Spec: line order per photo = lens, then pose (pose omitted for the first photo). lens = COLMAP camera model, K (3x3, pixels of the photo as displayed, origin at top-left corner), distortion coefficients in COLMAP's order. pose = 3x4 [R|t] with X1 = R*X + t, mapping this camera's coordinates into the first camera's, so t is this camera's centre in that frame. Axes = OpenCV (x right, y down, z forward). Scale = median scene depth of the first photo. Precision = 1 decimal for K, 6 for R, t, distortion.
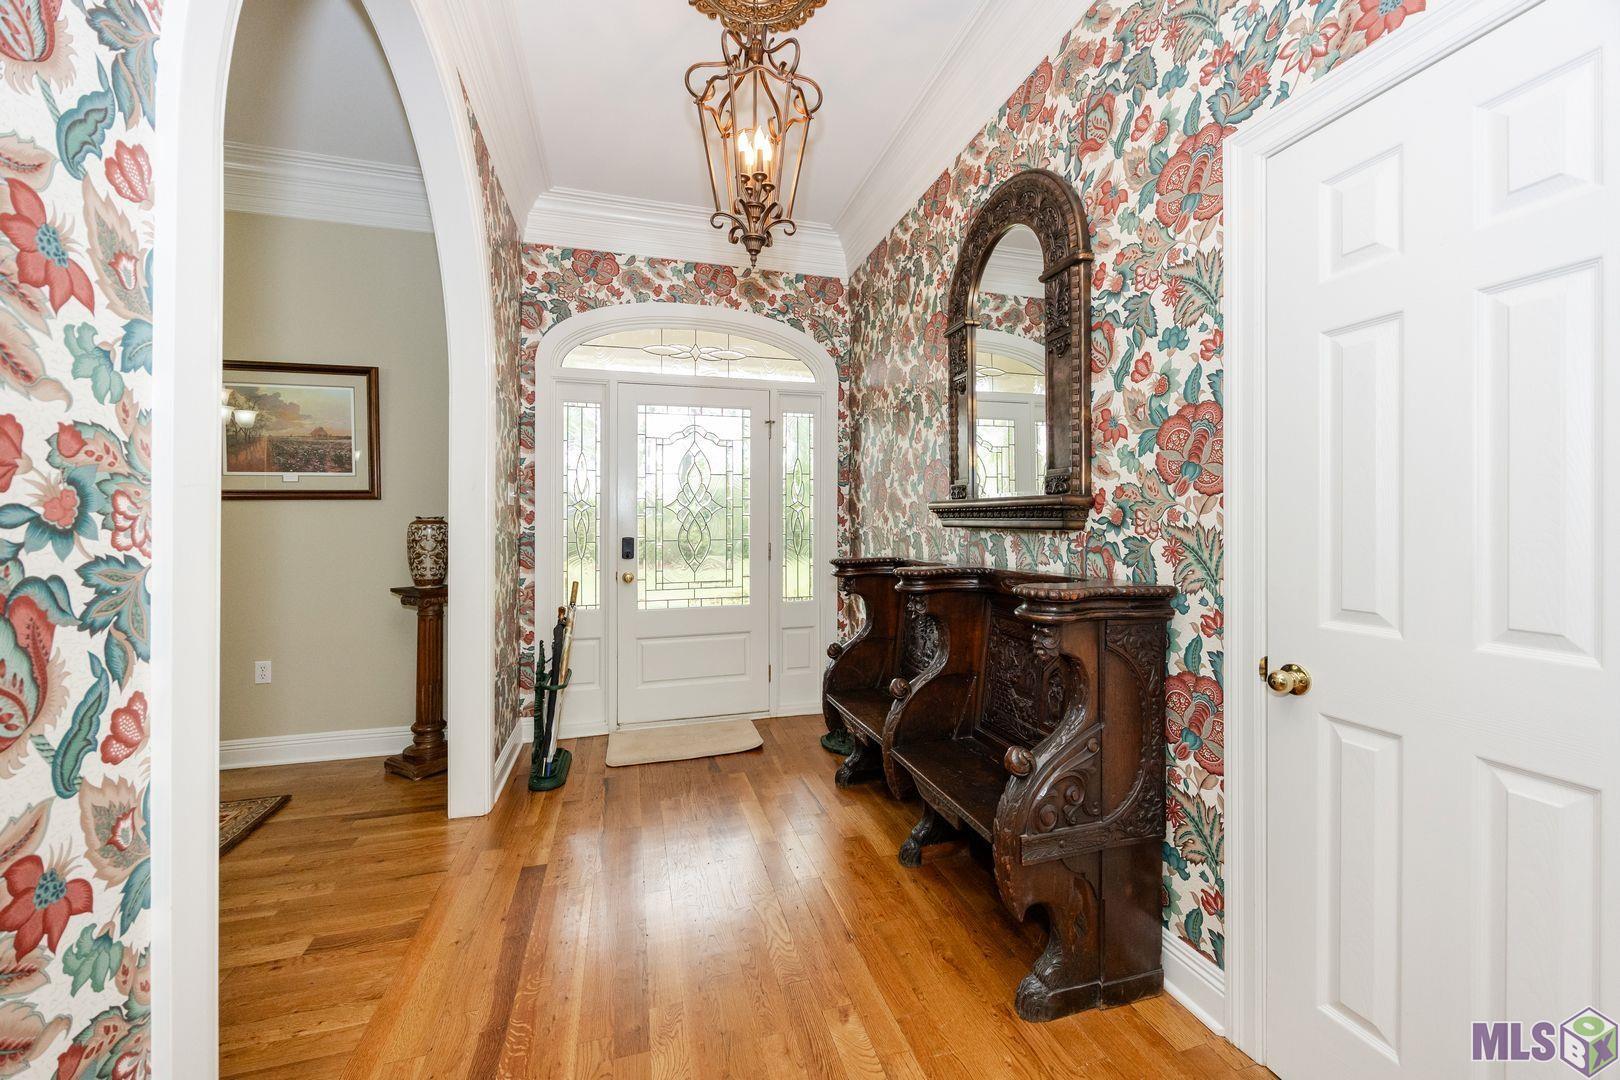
lens RADIAL K [[631.5, 0, 806.2], [0, 631.5, 524.5], [0, 0, 1]] dist [-0.001484, -0.000874]
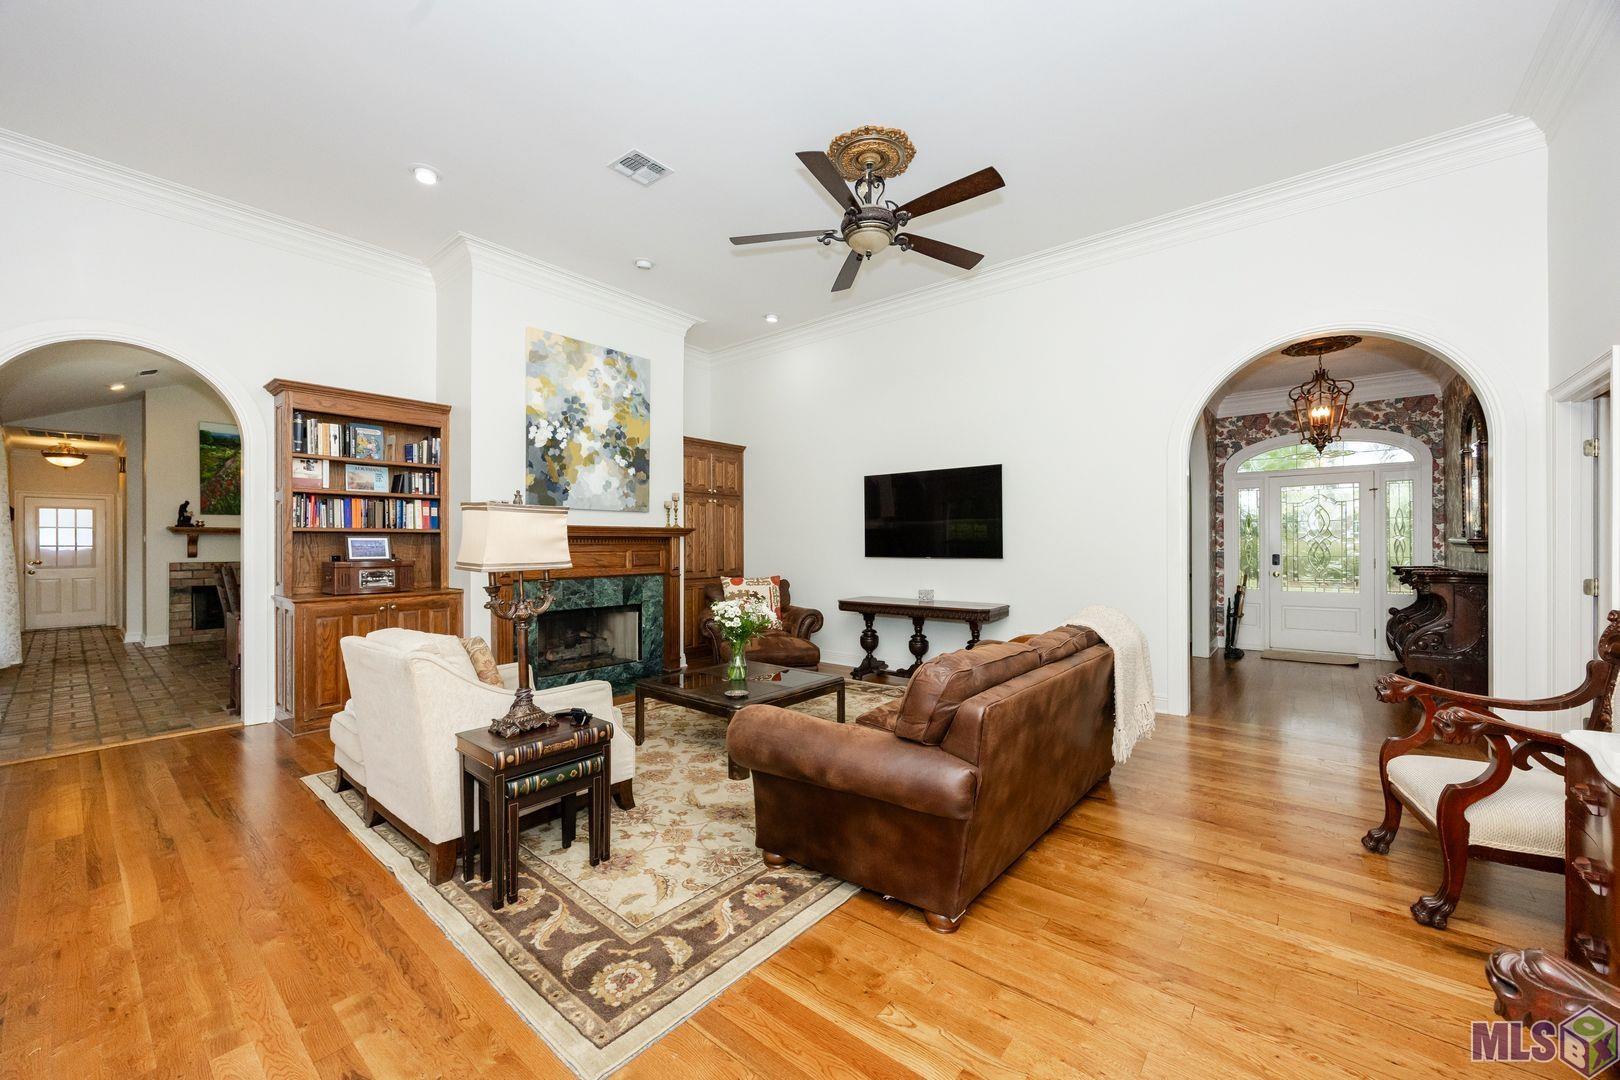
lens RADIAL K [[612.7, 0, 807.1], [0, 612.7, 541.8], [0, 0, 1]] dist [-0.001280, -0.000091]
pose [[0.565923, -0.007581, -0.824423, 0.541665], [0.007431, 0.999964, -0.004094, -0.026295], [0.824425, -0.003809, 0.565959, -1.505382]]
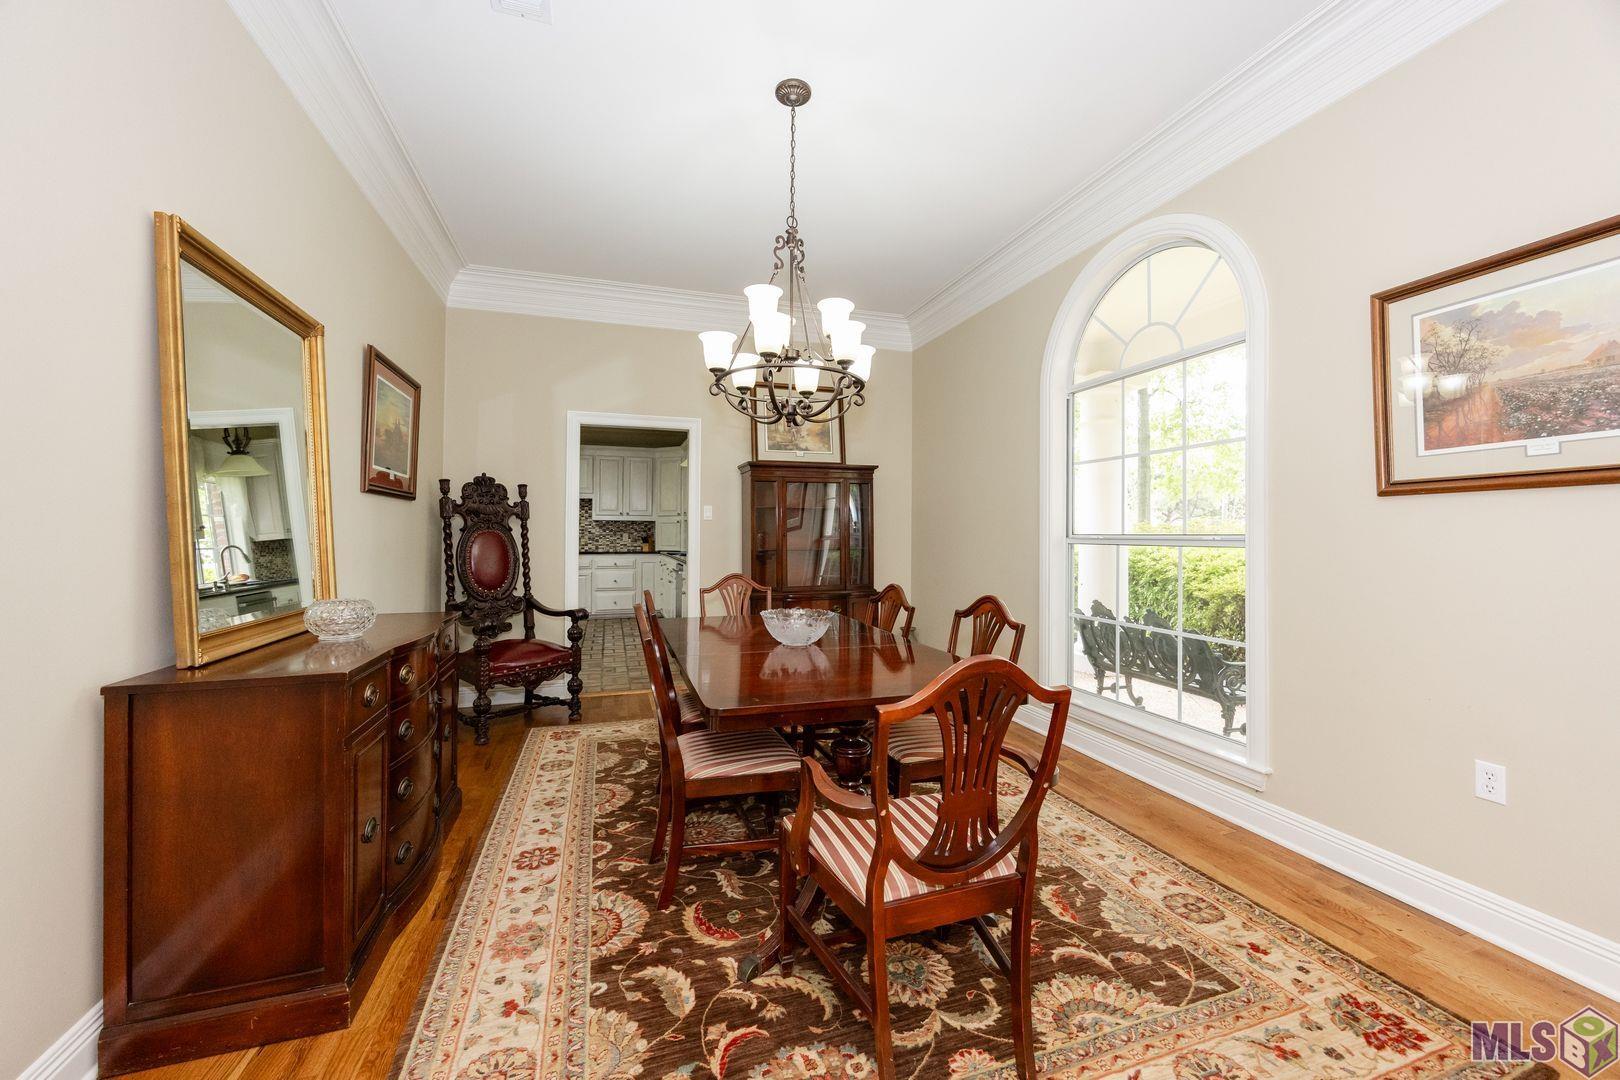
lens RADIAL K [[631.5, 0, 809.7], [0, 631.5, 534.4], [0, 0, 1]] dist [-0.001484, -0.000874]
pose [[0.050982, -0.004921, -0.998687, -0.301592], [0.006359, 0.999969, -0.004603, -0.000178], [0.998679, -0.006116, 0.051011, 0.331732]]
